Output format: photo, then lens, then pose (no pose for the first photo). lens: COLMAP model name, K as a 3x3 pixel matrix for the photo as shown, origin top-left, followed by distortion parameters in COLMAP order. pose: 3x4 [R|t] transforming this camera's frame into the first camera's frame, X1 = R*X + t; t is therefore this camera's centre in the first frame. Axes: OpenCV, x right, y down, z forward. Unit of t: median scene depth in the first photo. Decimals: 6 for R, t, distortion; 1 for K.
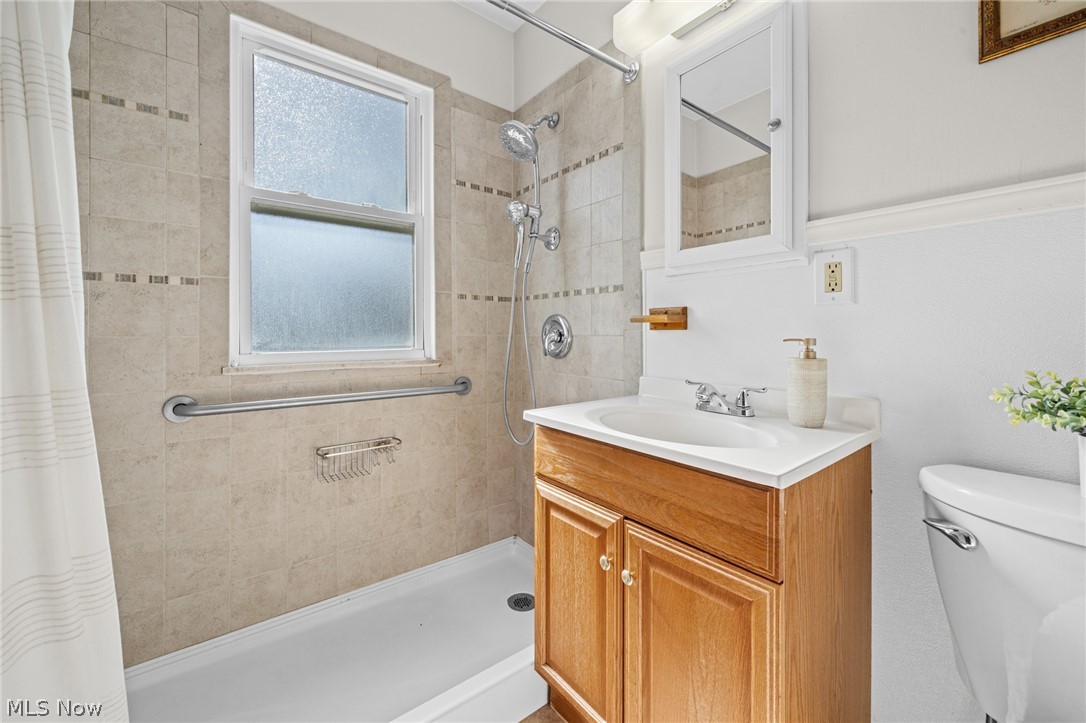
lens RADIAL K [[426.0, 0, 542.2], [0, 426.0, 334.7], [0, 0, 1]] dist [-0.000784, -0.000057]
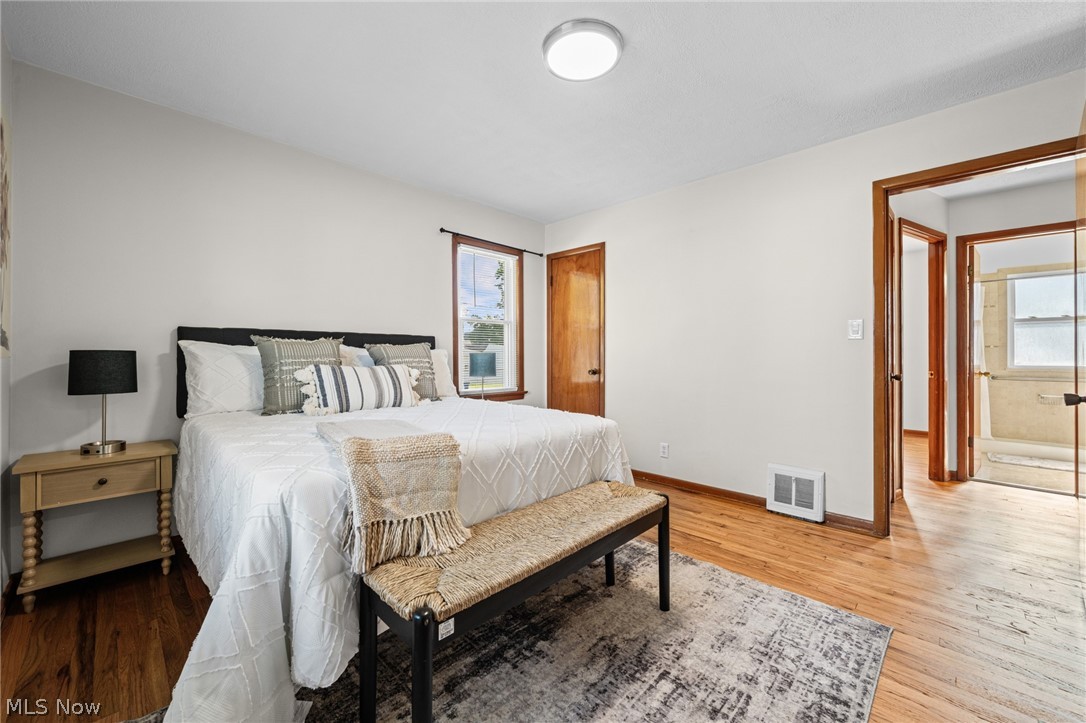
lens RADIAL K [[426.0, 0, 543.4], [0, 426.0, 357.3], [0, 0, 1]] dist [-0.000784, -0.000057]
pose [[0.131911, -0.000388, -0.991262, 2.369205], [-0.001881, 0.999998, -0.000641, -0.015084], [0.991260, 0.001949, 0.131910, -3.439156]]
